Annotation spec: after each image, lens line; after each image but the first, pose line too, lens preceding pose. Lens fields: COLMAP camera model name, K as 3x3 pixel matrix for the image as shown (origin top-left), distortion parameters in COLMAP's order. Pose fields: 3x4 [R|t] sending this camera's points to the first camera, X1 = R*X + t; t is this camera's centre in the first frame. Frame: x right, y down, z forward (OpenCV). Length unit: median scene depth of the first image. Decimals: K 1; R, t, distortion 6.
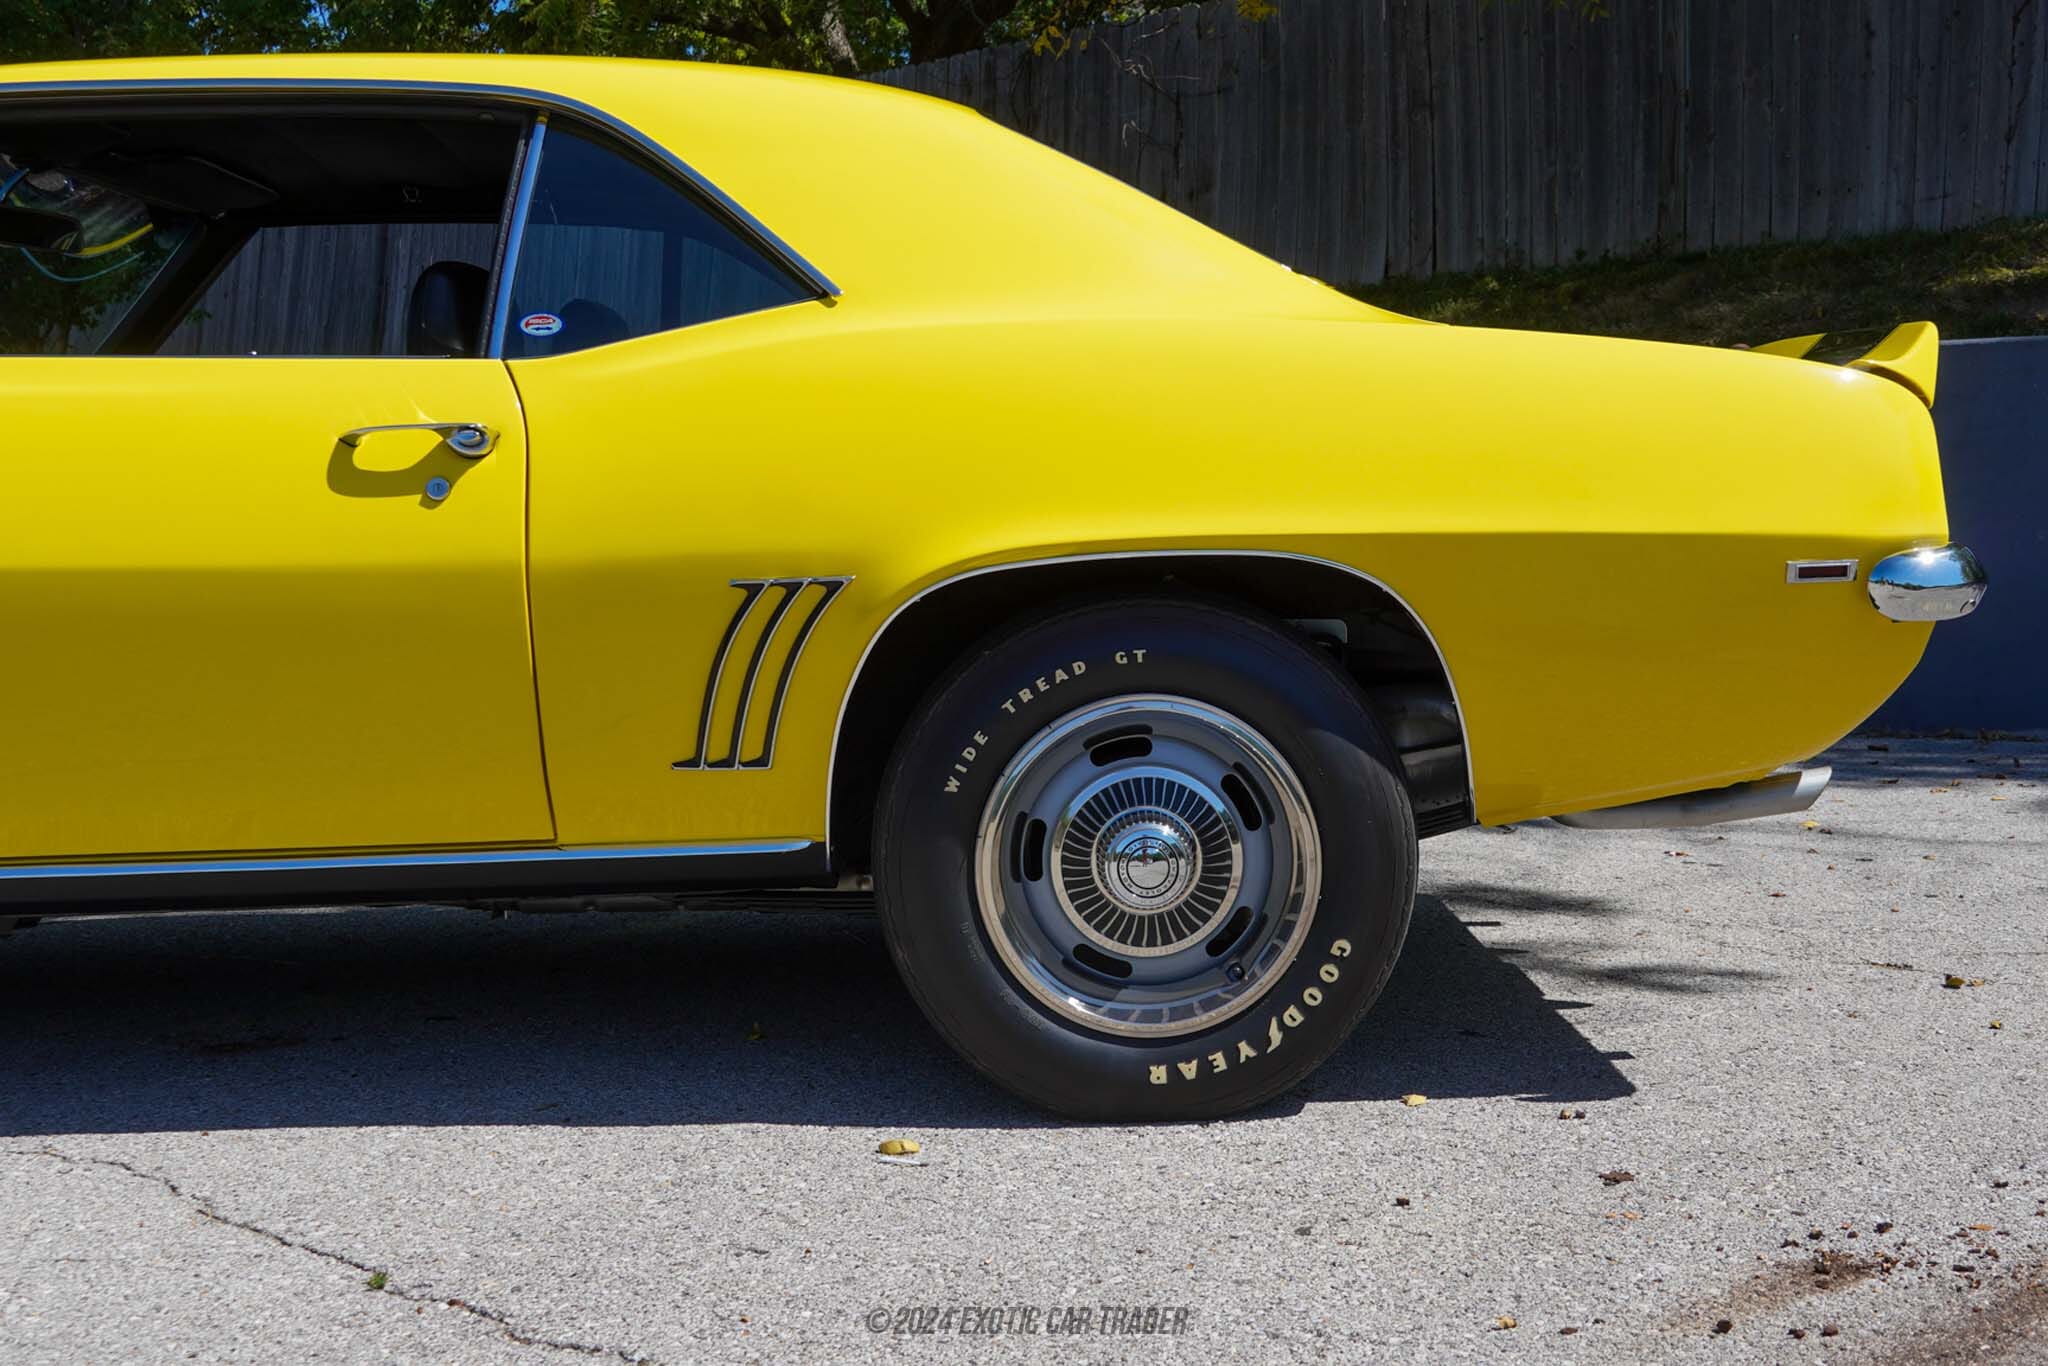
lens RADIAL K [[2232.5, 0, 1023.3], [0, 2232.5, 686.4], [0, 0, 1]] dist [0.016659, 0.000000]
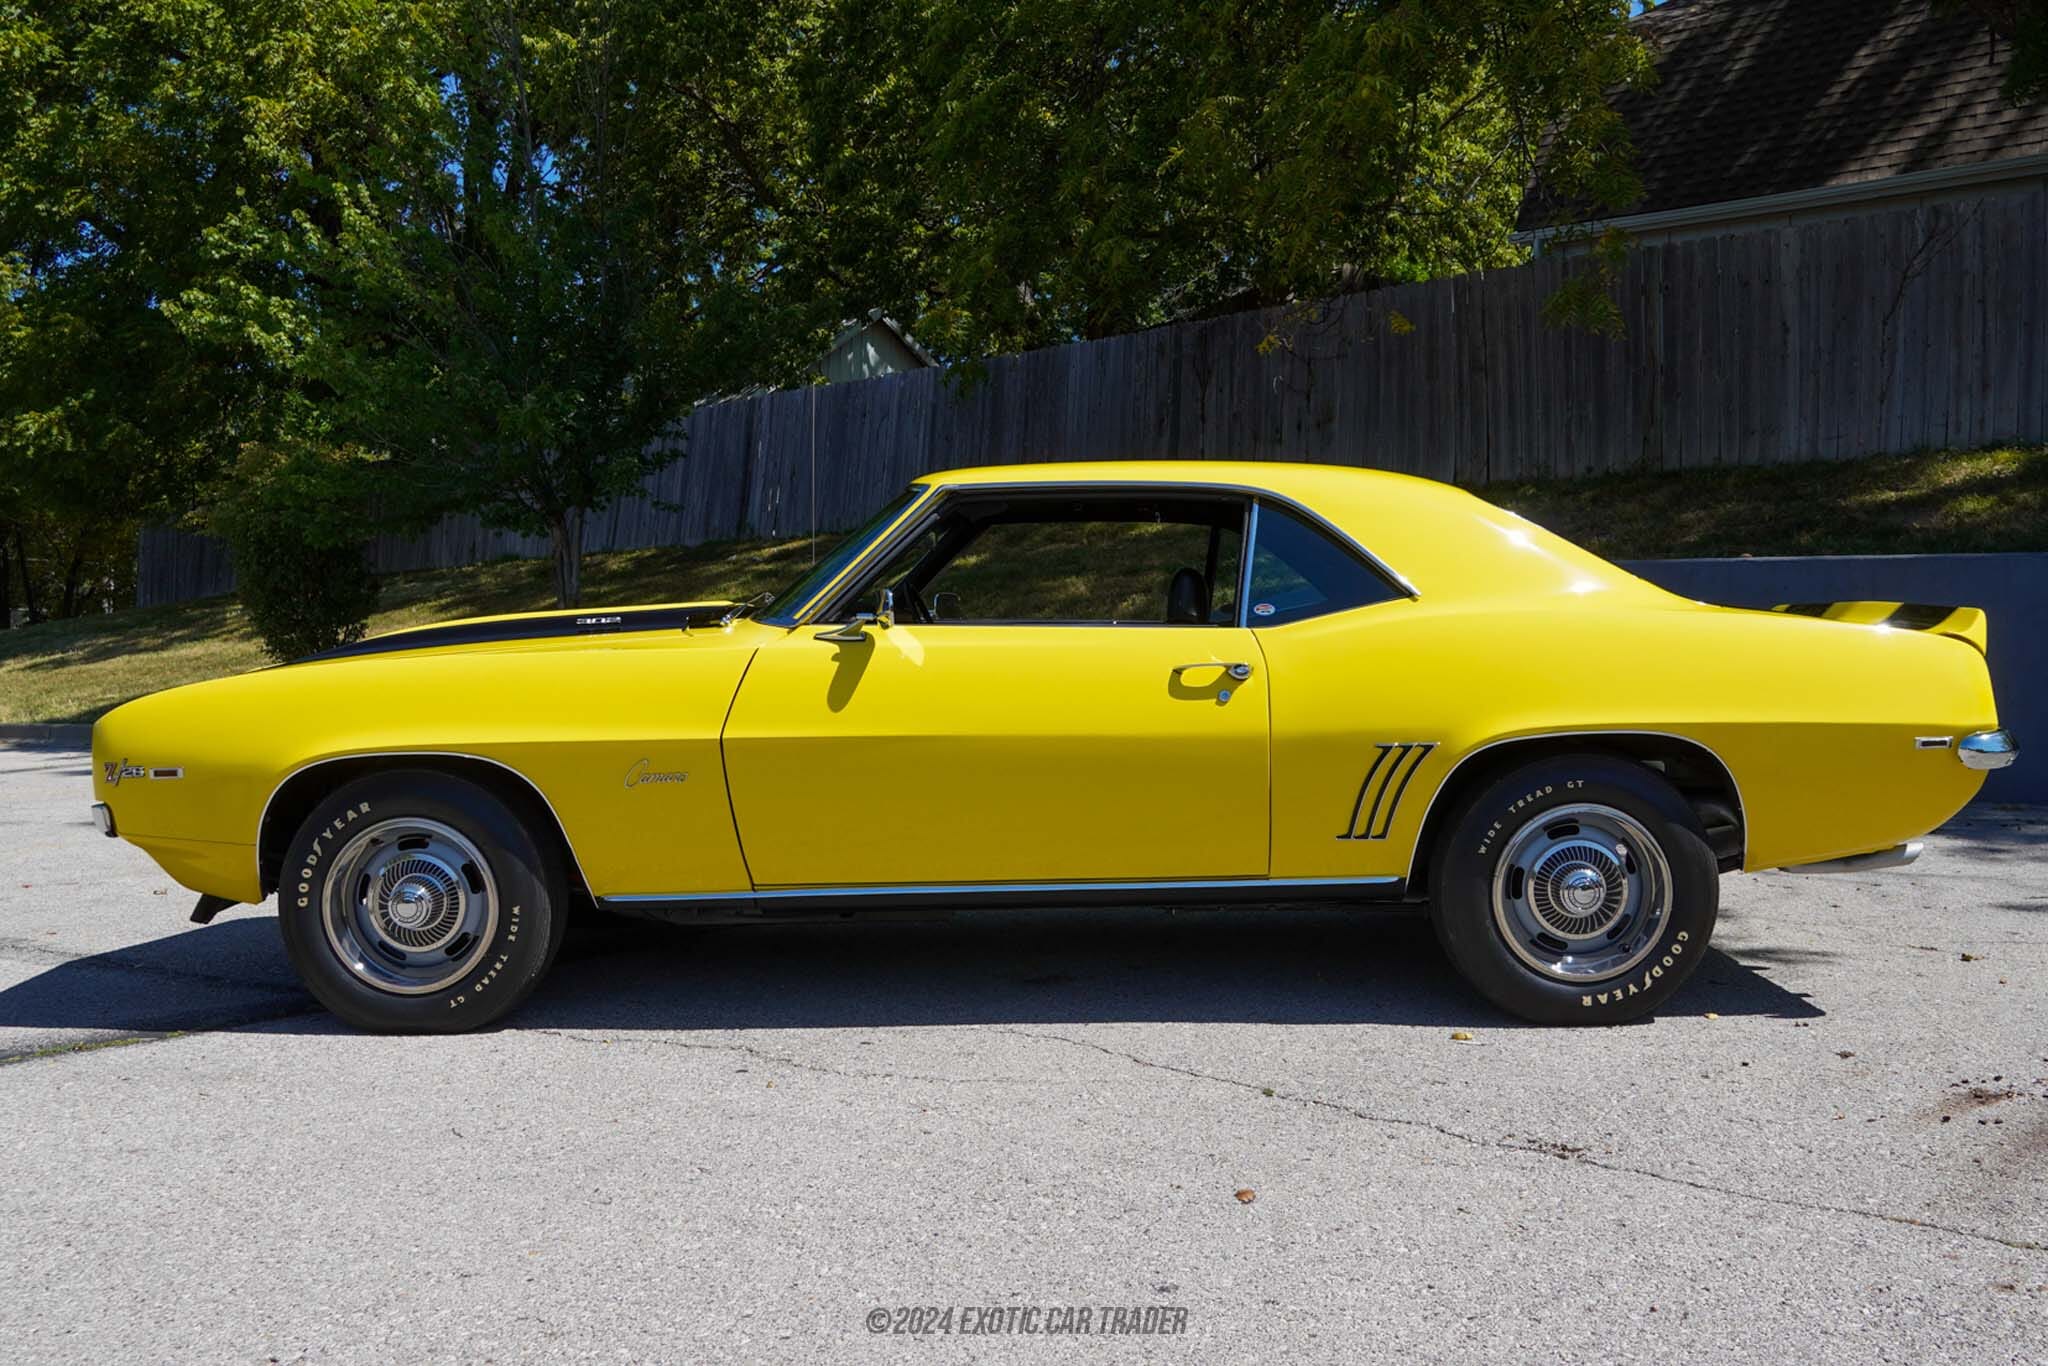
lens RADIAL K [[1618.7, 0, 1020.3], [0, 1618.7, 677.2], [0, 0, 1]] dist [-0.039746, 0.030617]
pose [[0.998861, 0.007822, -0.047069, -0.349499], [-0.009532, 0.999299, -0.036209, -0.048199], [0.046752, 0.036617, 0.998235, -0.401263]]
